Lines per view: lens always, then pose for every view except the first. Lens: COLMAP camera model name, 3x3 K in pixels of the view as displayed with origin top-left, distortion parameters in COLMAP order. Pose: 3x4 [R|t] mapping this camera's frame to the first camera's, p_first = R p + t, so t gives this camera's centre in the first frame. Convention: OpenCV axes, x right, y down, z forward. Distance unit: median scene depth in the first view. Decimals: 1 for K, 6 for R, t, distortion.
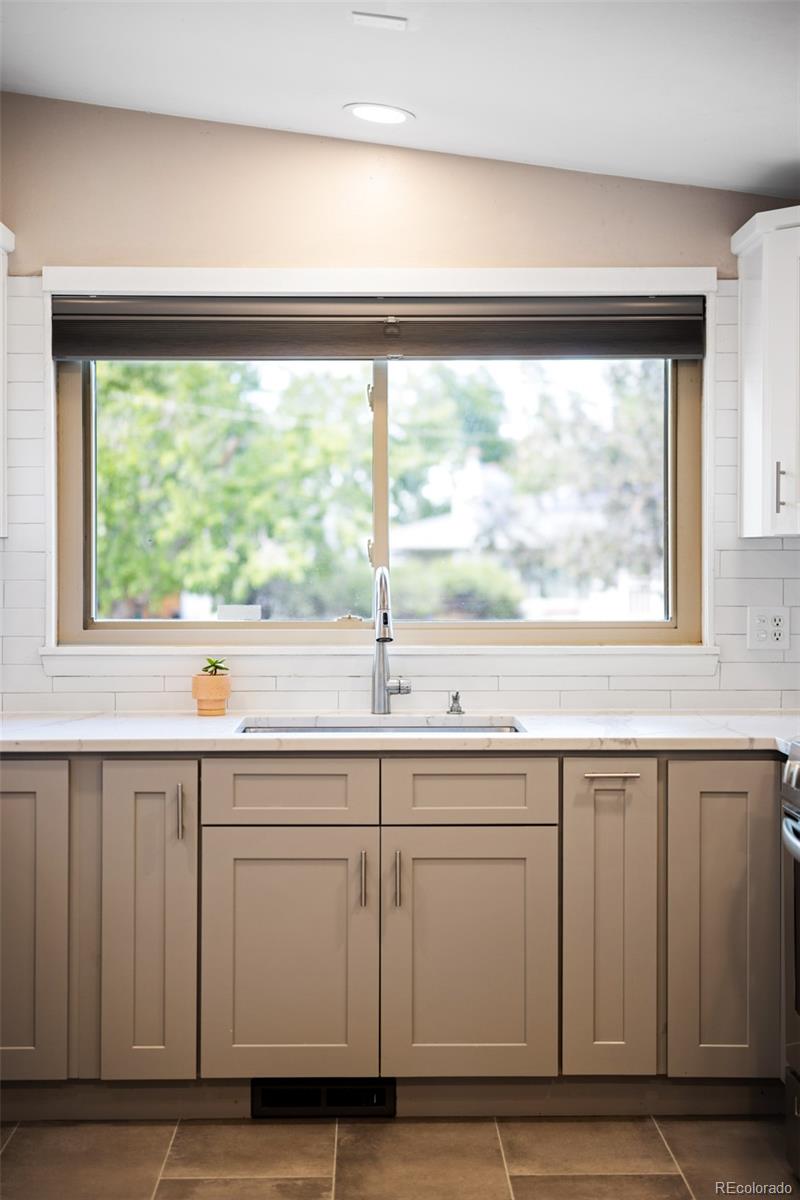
lens RADIAL K [[1668.6, 0, 400.7], [0, 1668.6, 600.5], [0, 0, 1]] dist [0.063581, 0.000000]
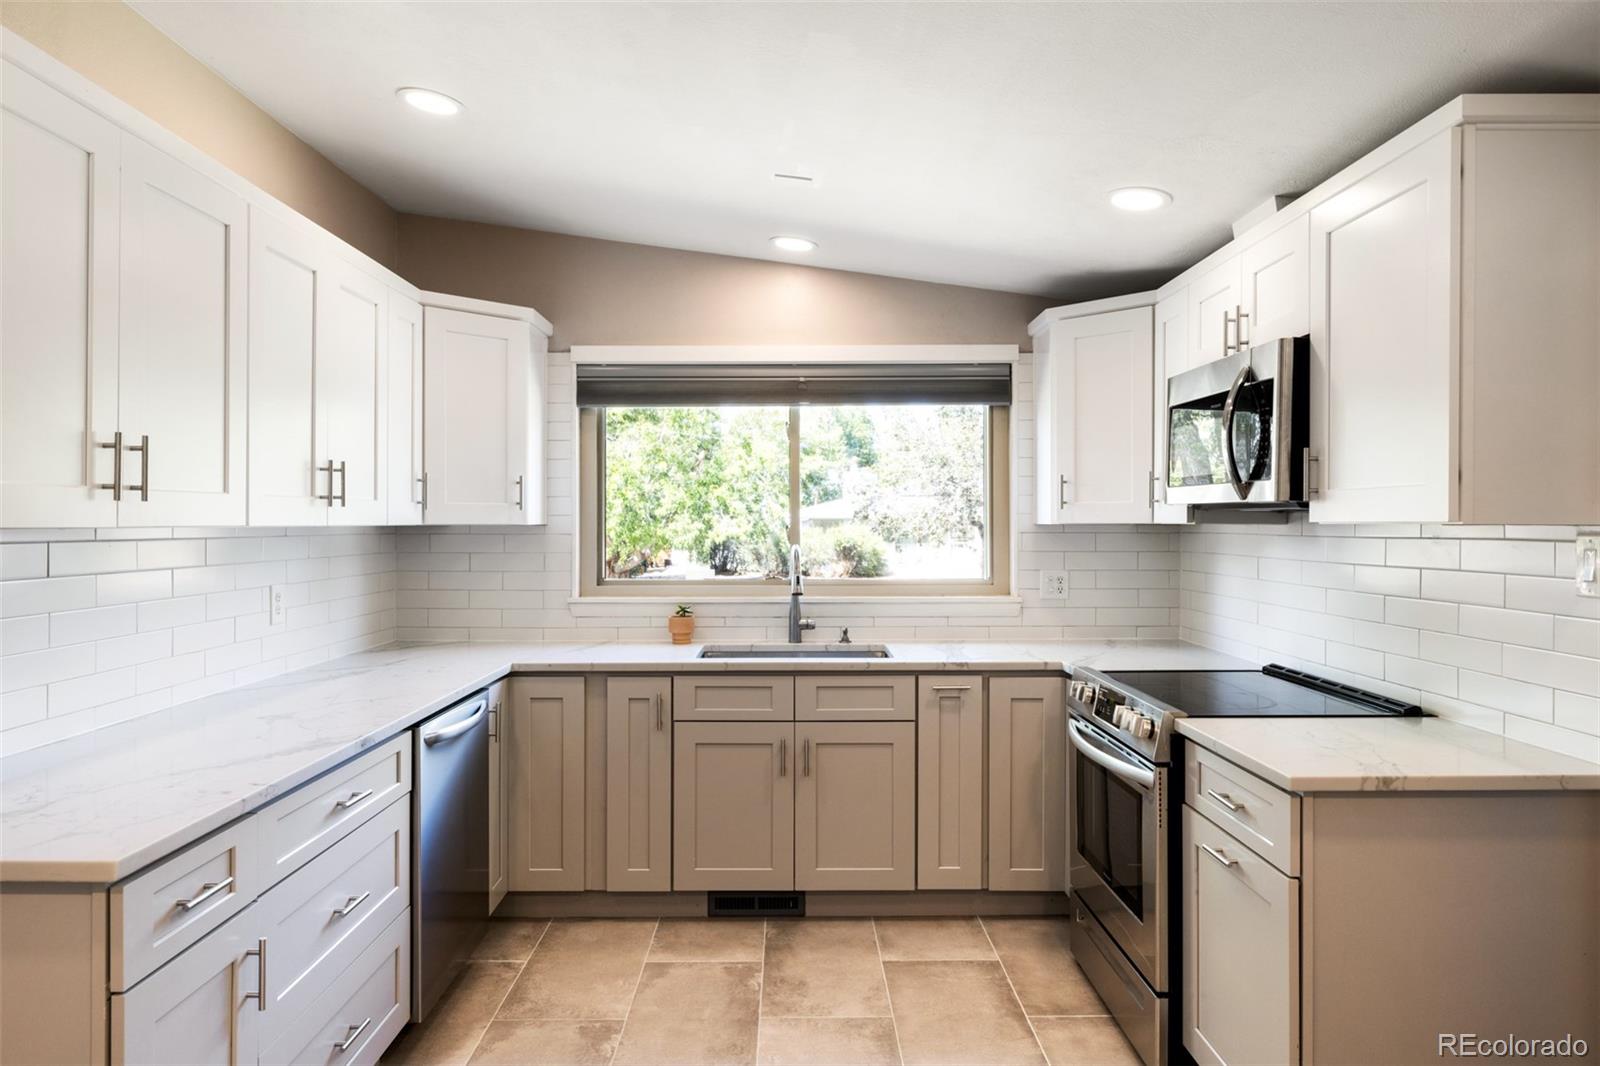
lens RADIAL K [[1050.6, 0, 792.6], [0, 1050.6, 535.2], [0, 0, 1]] dist [-0.004680, 0.000691]
pose [[0.999889, -0.000667, -0.014862, 0.000048], [0.000428, 0.999870, -0.016092, -0.014607], [0.014871, 0.016084, 0.999760, 0.067098]]
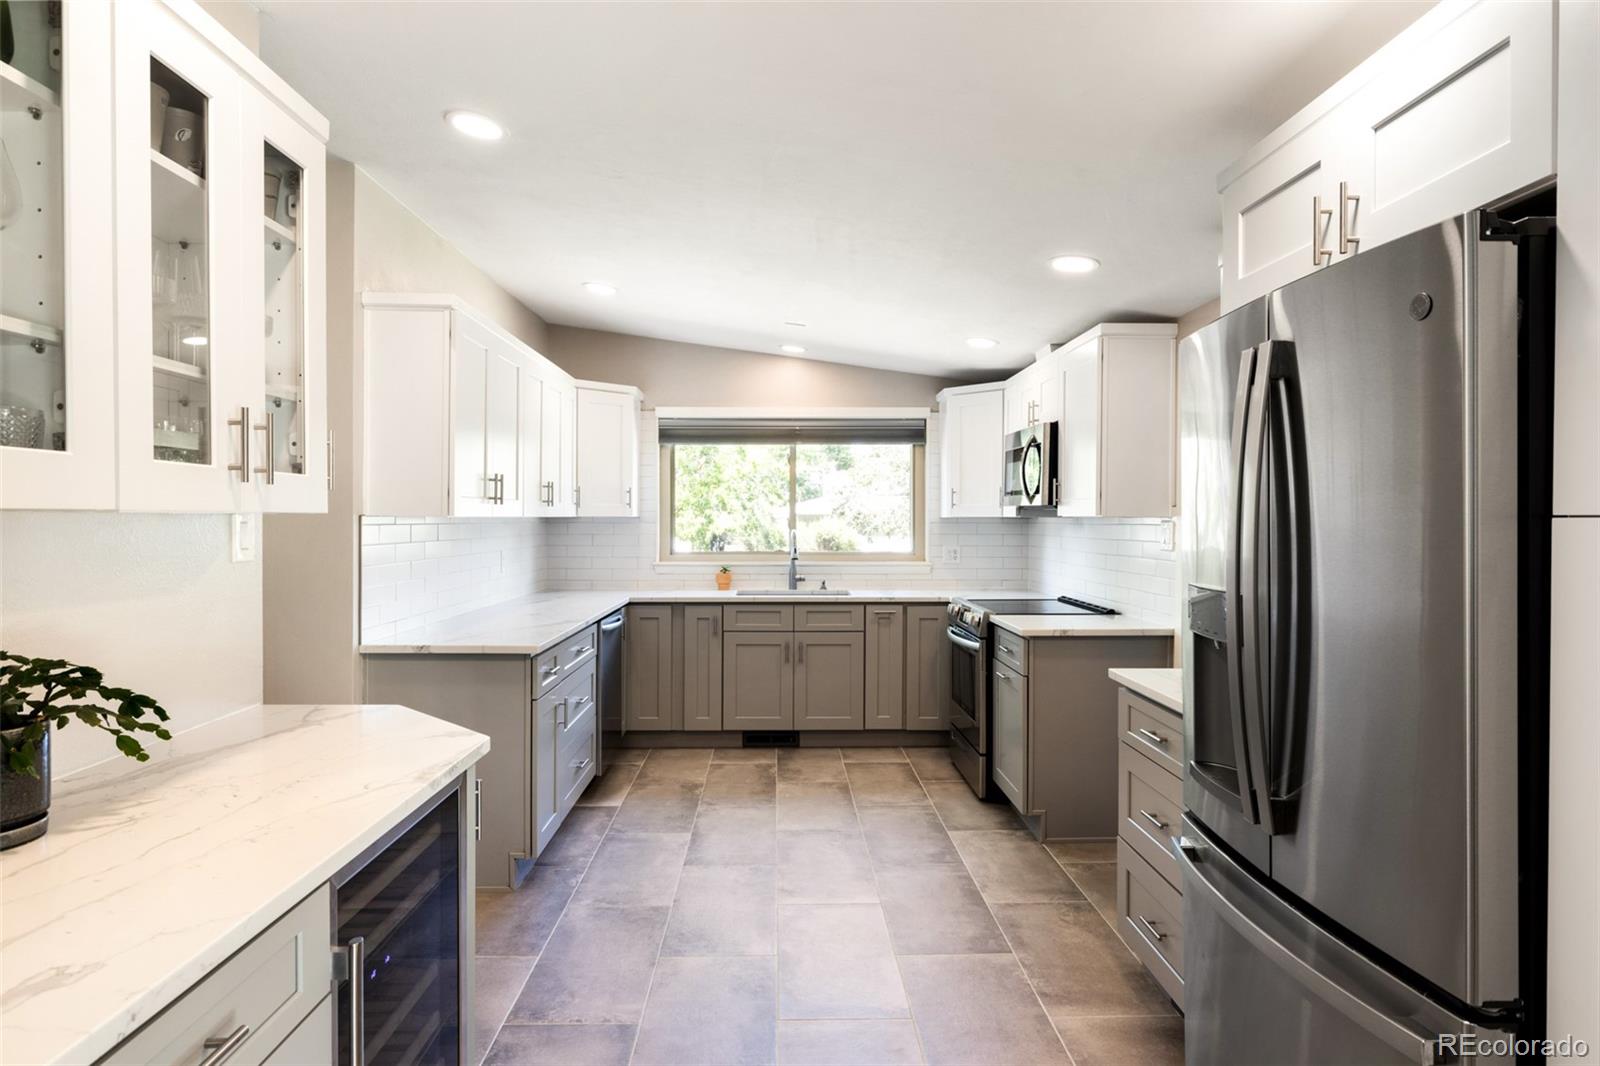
lens RADIAL K [[928.0, 0, 800.5], [0, 928.0, 538.7], [0, 0, 1]] dist [0.002591, -0.004758]
pose [[0.999959, 0.001918, 0.008850, -0.014412], [-0.001867, 0.999982, -0.005705, 0.001565], [-0.008861, 0.005688, 0.999945, -0.402818]]
